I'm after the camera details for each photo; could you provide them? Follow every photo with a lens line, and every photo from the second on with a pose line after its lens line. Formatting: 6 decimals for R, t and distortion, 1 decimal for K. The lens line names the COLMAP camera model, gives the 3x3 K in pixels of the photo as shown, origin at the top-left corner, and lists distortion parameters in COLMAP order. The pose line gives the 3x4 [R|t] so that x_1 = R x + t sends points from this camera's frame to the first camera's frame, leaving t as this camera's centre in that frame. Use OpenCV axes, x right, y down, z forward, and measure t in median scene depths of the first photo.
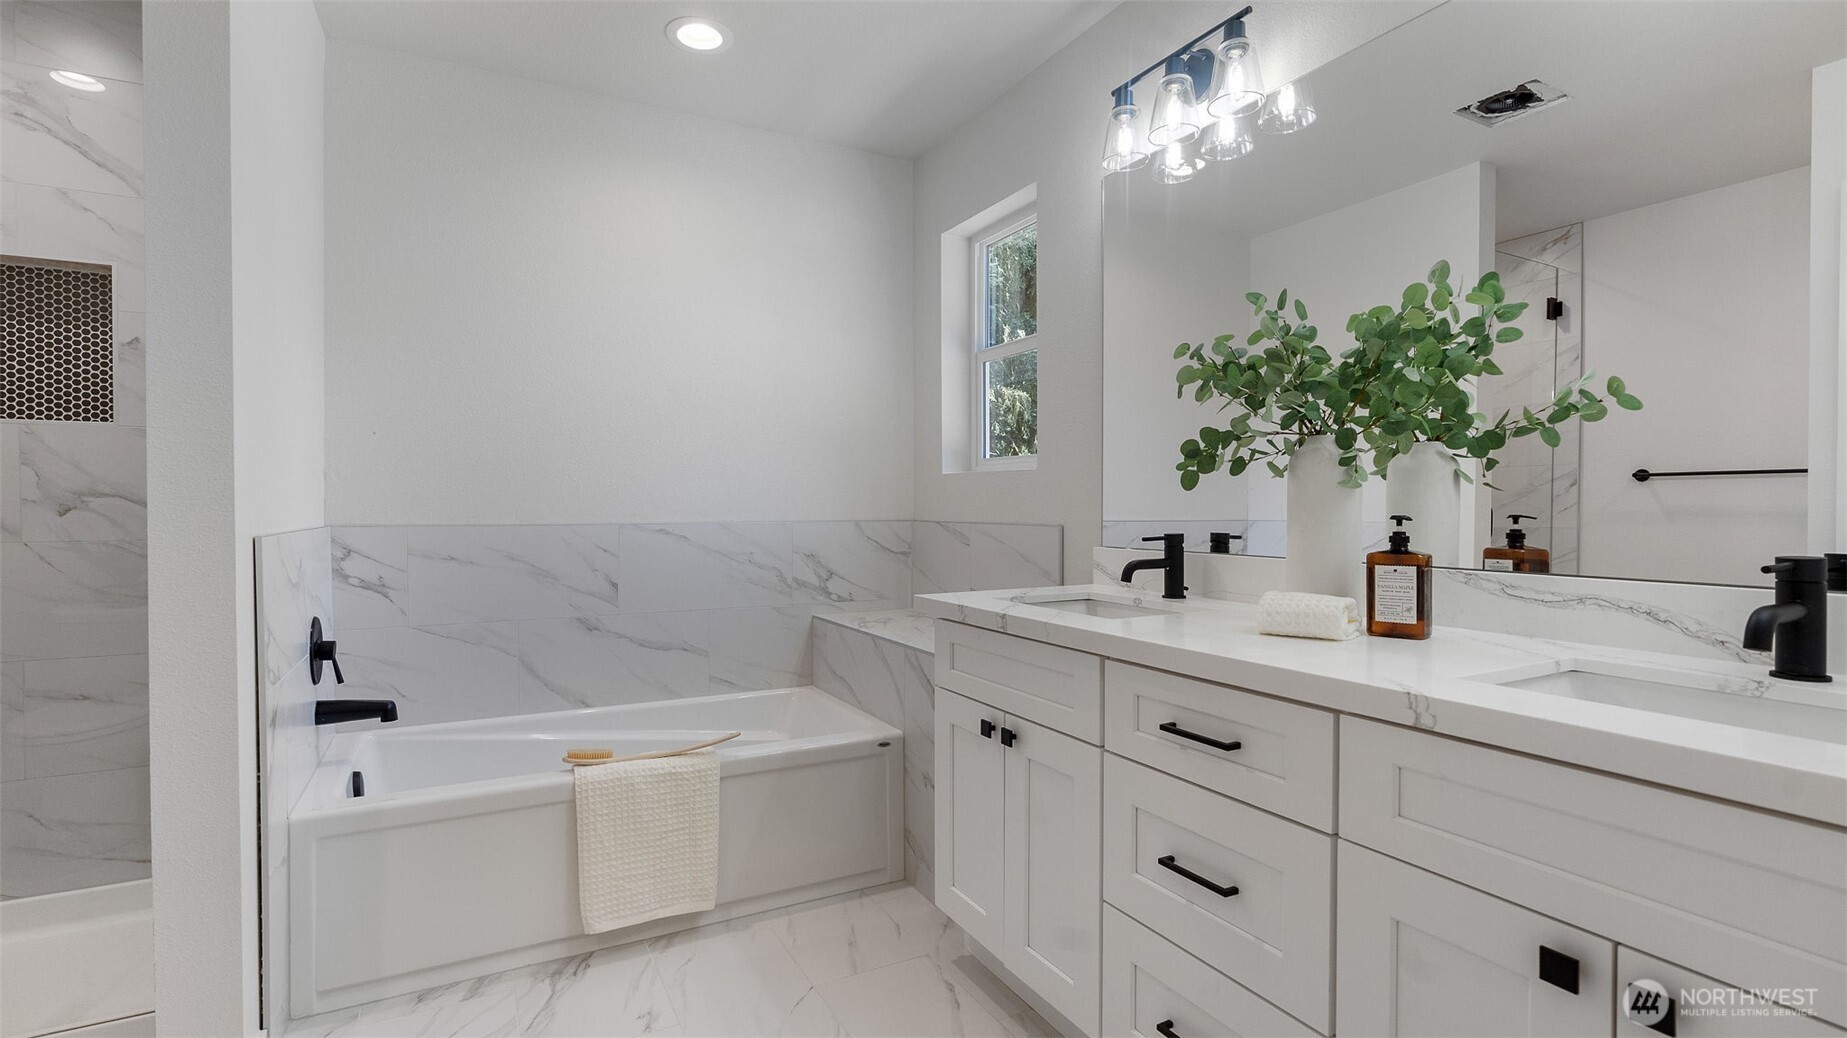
lens RADIAL K [[856.9, 0, 919.1], [0, 856.9, 516.8], [0, 0, 1]] dist [0.002484, 0.000179]
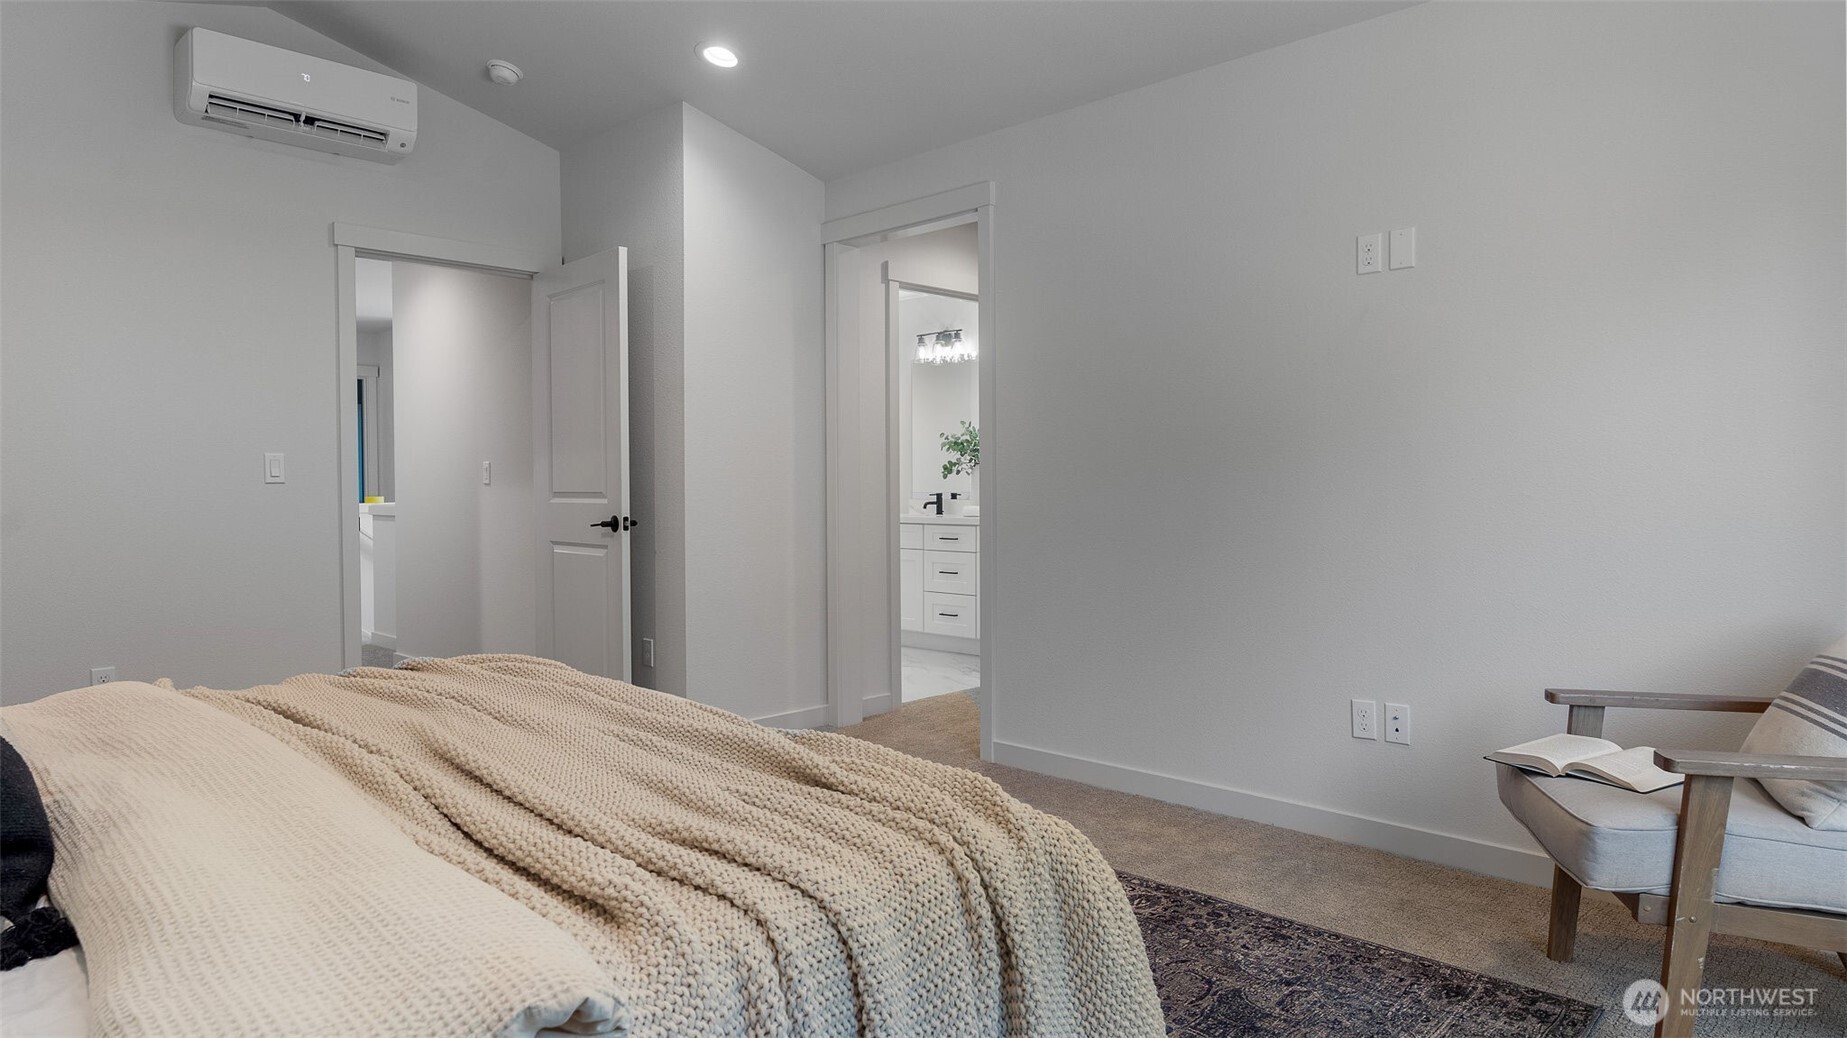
lens RADIAL K [[1131.2, 0, 924.8], [0, 1131.2, 517.3], [0, 0, 1]] dist [0.000055, 0.000000]
pose [[0.955275, -0.006361, 0.295651, -0.946510], [0.002090, 0.999889, 0.014762, 0.047264], [-0.295712, -0.013484, 0.955182, -2.840716]]
